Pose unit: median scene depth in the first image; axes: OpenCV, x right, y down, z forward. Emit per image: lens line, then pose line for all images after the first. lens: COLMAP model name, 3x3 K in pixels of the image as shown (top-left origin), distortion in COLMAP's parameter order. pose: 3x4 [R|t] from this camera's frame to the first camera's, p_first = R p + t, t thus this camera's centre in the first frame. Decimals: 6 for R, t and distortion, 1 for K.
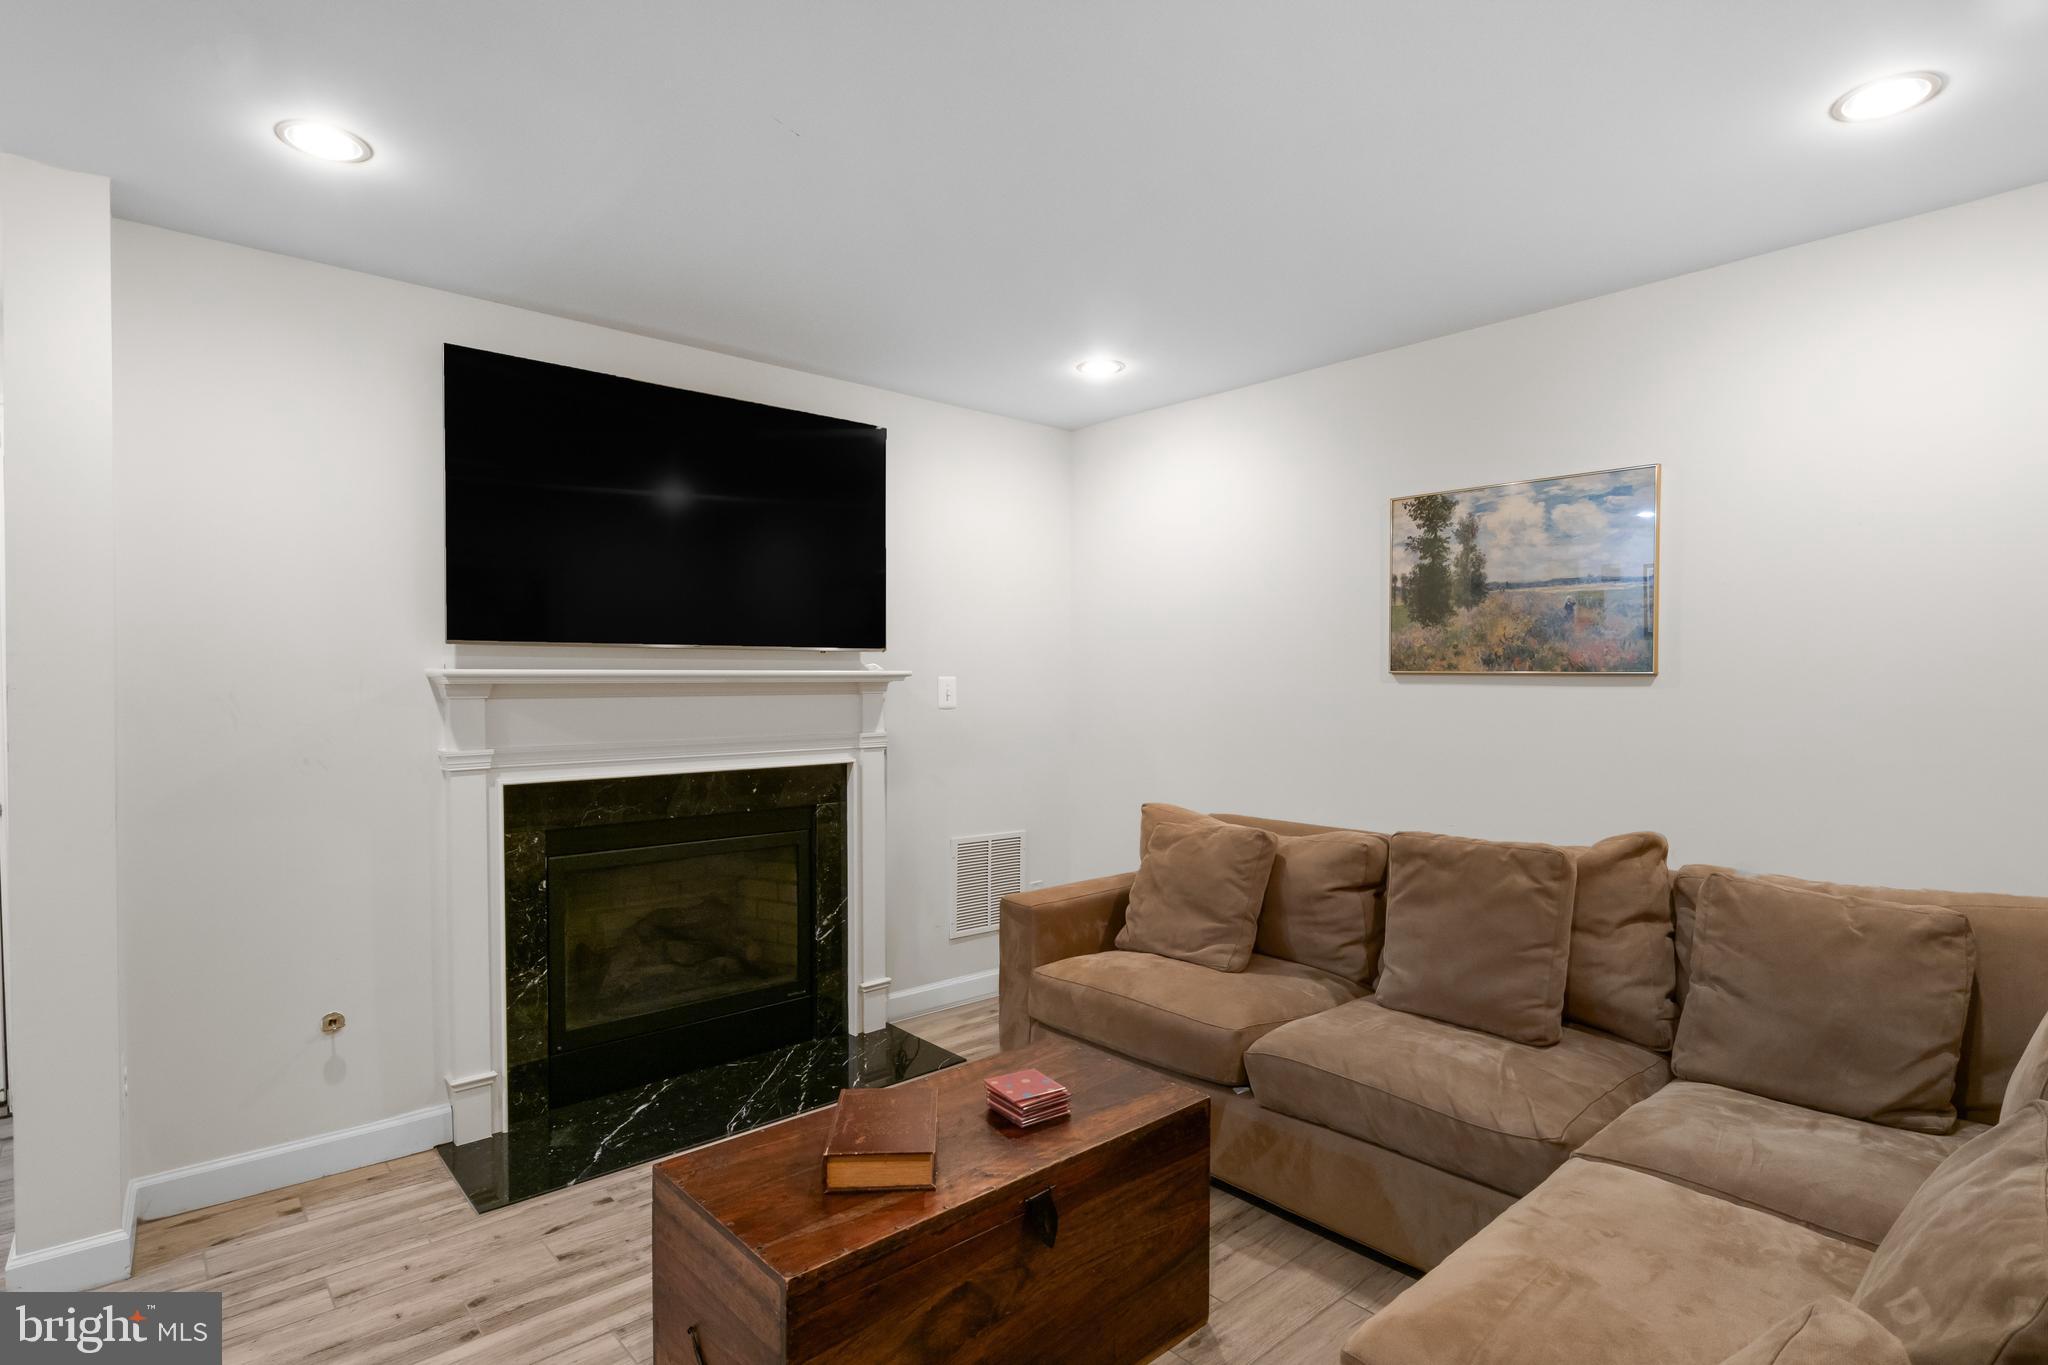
lens RADIAL K [[1034.4, 0, 1029.3], [0, 1034.4, 680.2], [0, 0, 1]] dist [-0.000741, -0.000155]
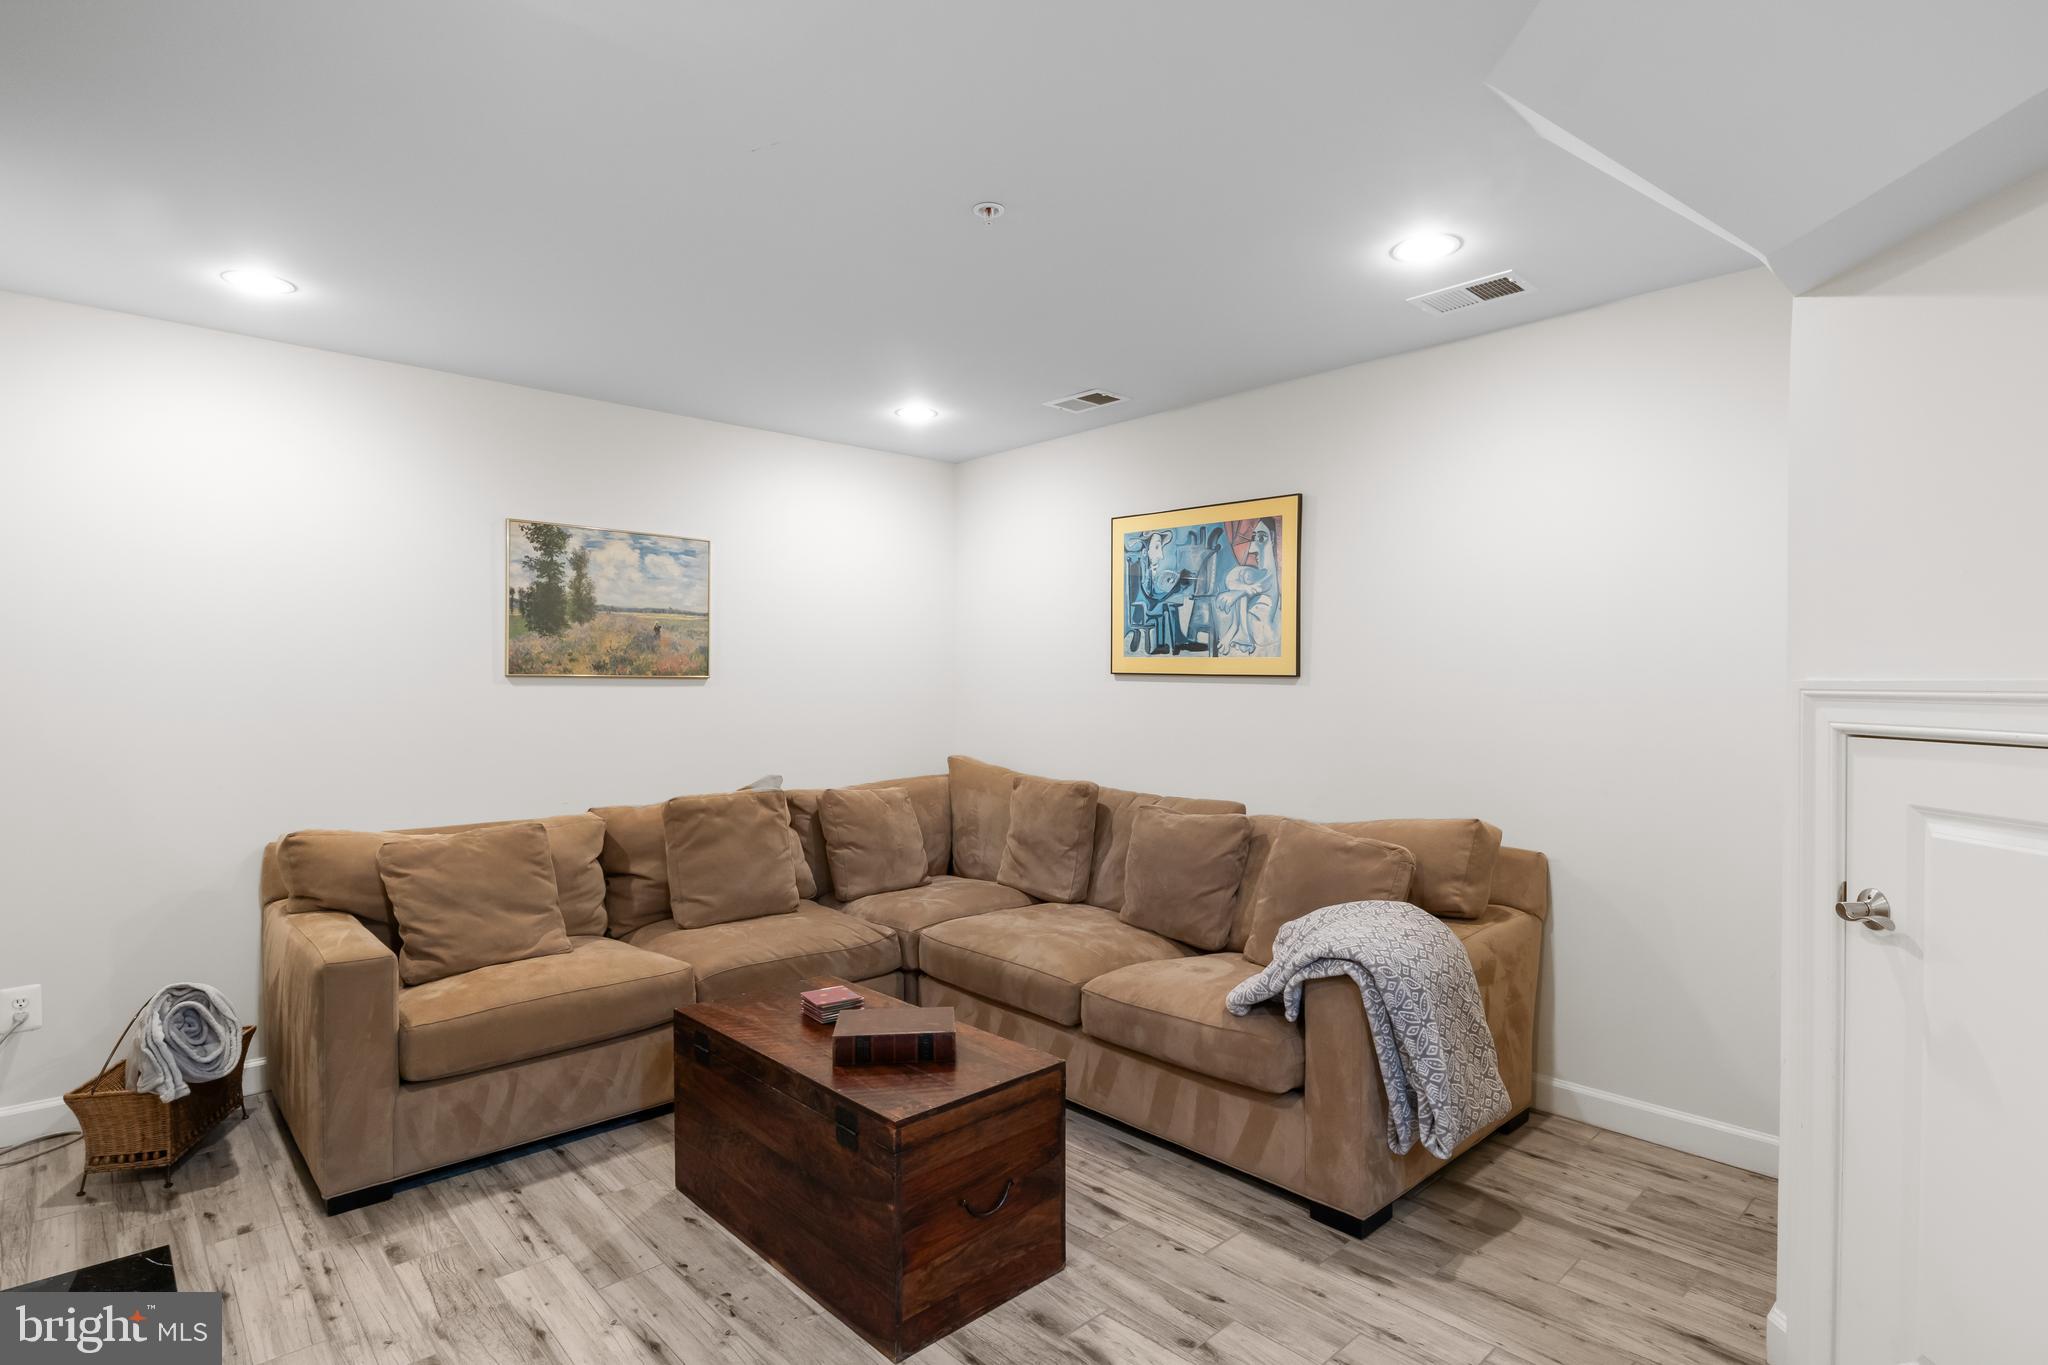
lens RADIAL K [[1034.4, 0, 1027.3], [0, 1034.4, 685.0], [0, 0, 1]] dist [-0.000741, -0.000155]
pose [[-0.026126, -0.000553, 0.999659, -0.826587], [0.005080, 0.999987, 0.000686, 0.005330], [-0.999646, 0.005096, -0.026122, 0.506778]]
